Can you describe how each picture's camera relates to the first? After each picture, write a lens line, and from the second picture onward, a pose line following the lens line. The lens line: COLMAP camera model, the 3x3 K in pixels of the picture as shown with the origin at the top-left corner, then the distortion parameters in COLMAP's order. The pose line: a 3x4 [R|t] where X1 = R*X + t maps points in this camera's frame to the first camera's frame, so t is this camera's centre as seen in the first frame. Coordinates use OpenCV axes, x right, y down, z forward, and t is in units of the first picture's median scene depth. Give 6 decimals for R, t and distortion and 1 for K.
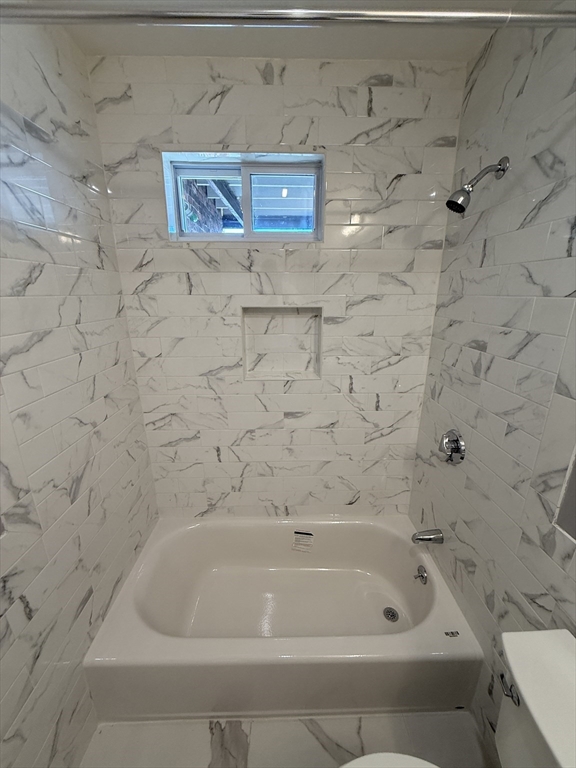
lens RADIAL K [[305.0, 0, 288.4], [0, 305.0, 382.3], [0, 0, 1]] dist [0.000168, -0.000465]
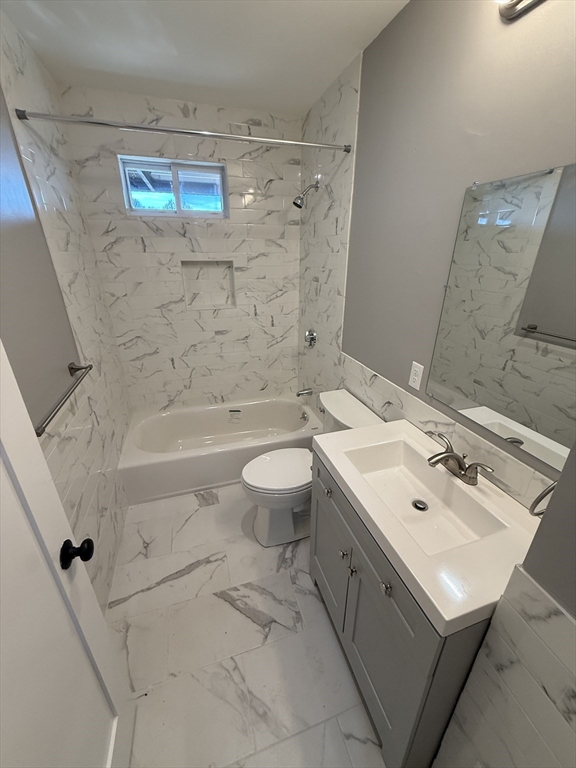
lens RADIAL K [[305.0, 0, 288.4], [0, 305.0, 382.3], [0, 0, 1]] dist [0.000168, -0.000465]
pose [[0.958521, -0.108342, 0.263628, -0.104257], [0.078491, 0.989511, 0.121271, 0.220272], [-0.274001, -0.095549, 0.956971, -0.694989]]
